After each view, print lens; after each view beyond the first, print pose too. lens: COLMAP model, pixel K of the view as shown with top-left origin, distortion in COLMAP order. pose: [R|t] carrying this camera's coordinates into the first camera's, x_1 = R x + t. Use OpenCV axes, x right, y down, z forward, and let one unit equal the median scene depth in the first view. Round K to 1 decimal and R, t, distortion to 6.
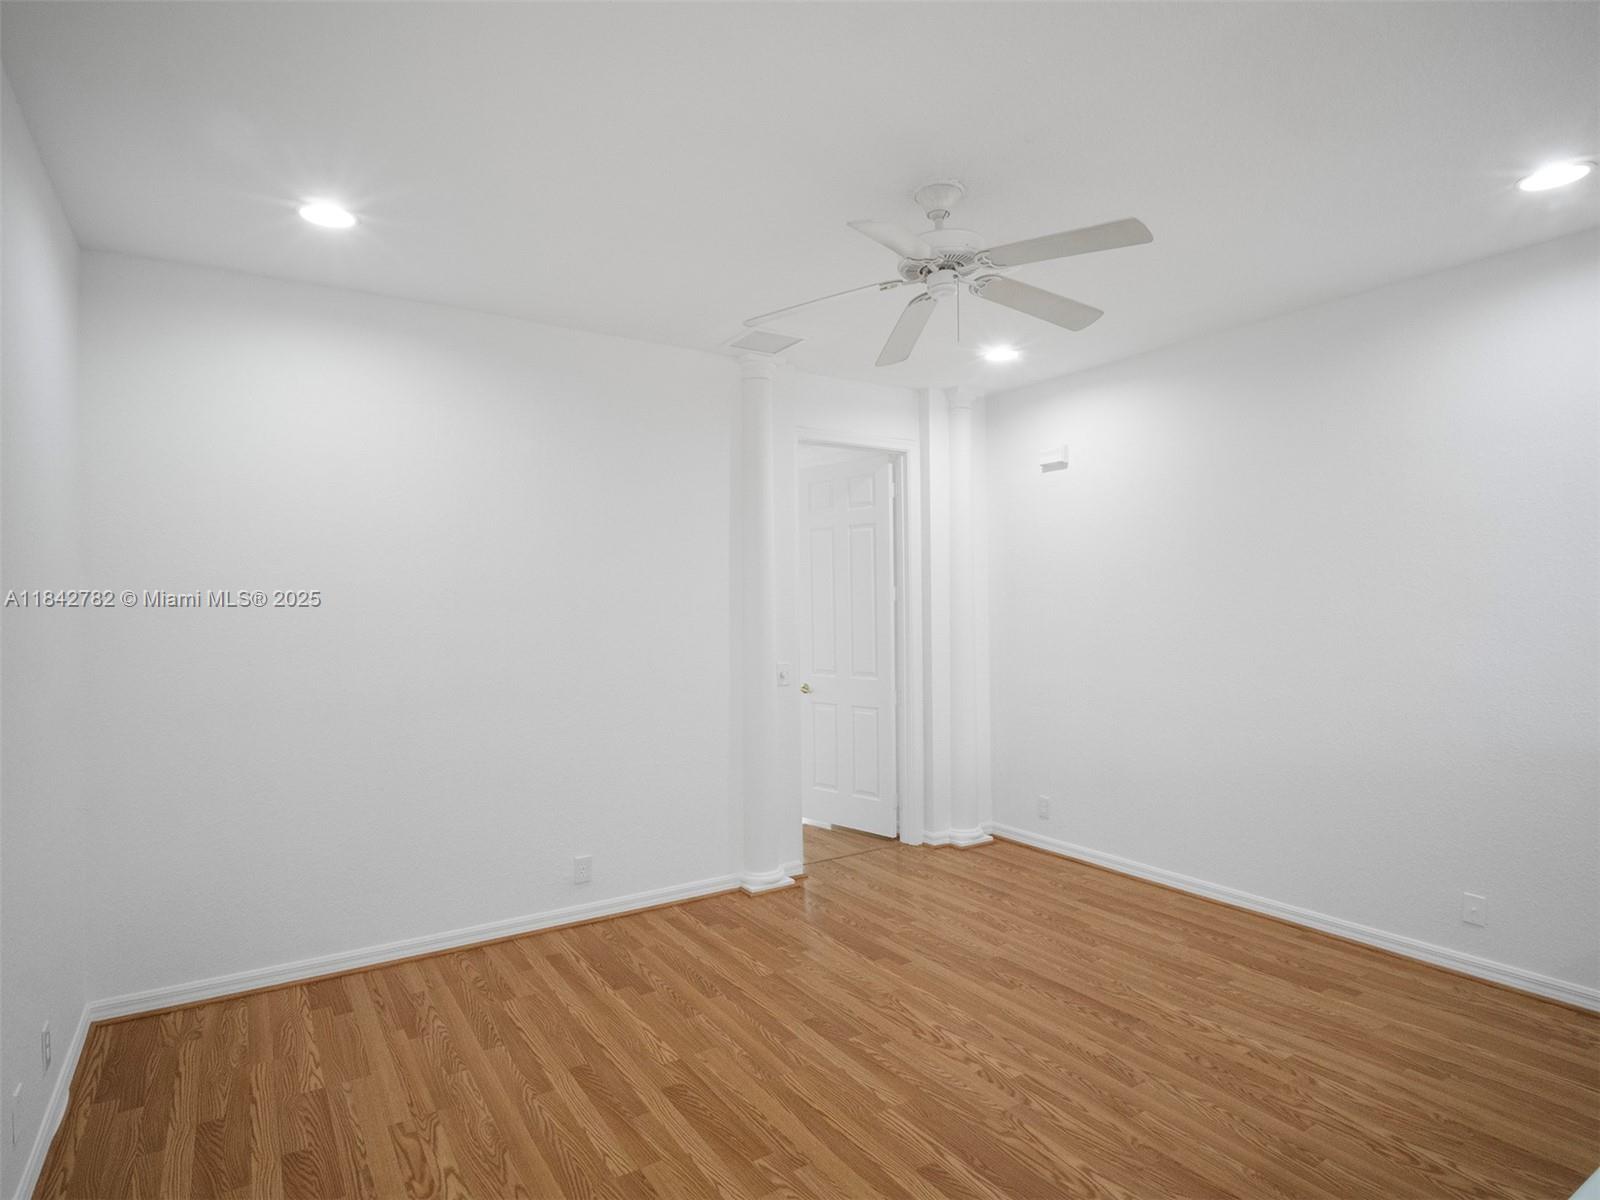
lens RADIAL K [[856.0, 0, 800.0], [0, 856.0, 600.0], [0, 0, 1]] dist [-0.004075, -0.000892]
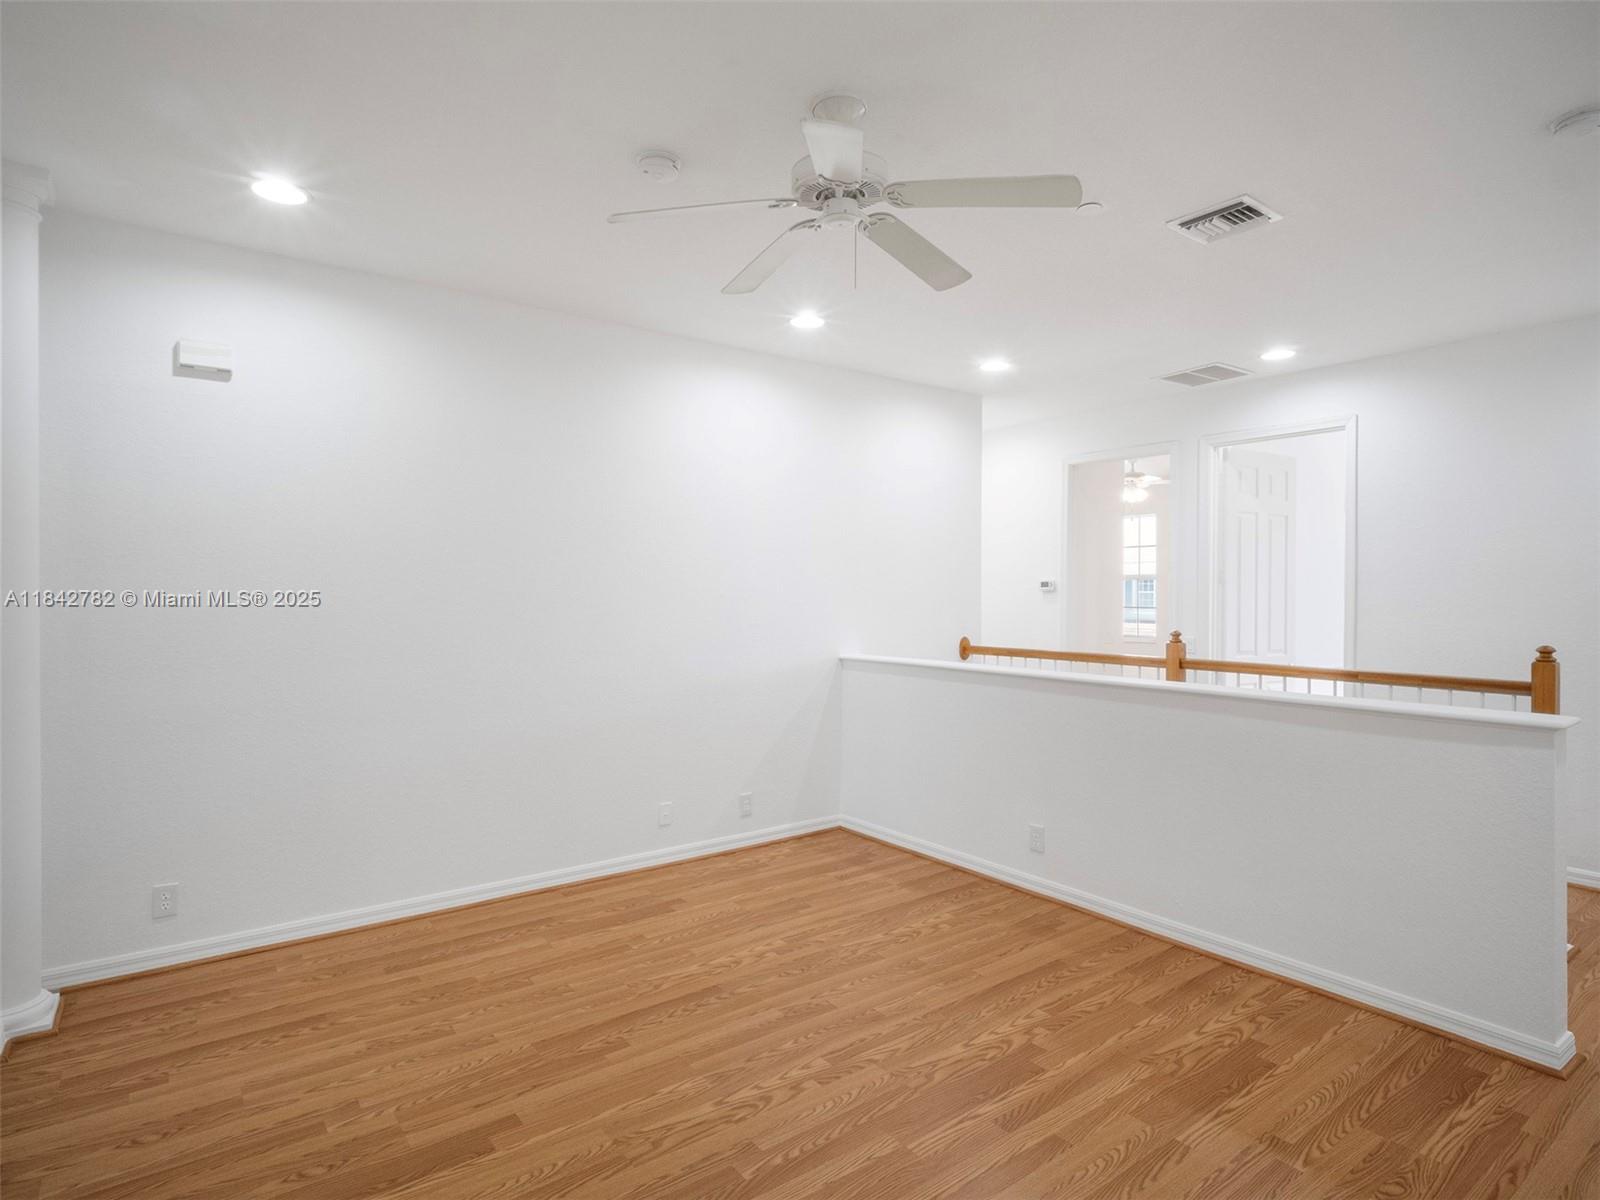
lens RADIAL K [[856.0, 0, 800.0], [0, 856.0, 600.0], [0, 0, 1]] dist [-0.004075, -0.000892]
pose [[-0.048401, 0.002546, 0.998825, -0.556737], [-0.002270, 0.999994, -0.002659, 0.029373], [-0.998825, -0.002396, -0.048395, 0.842006]]
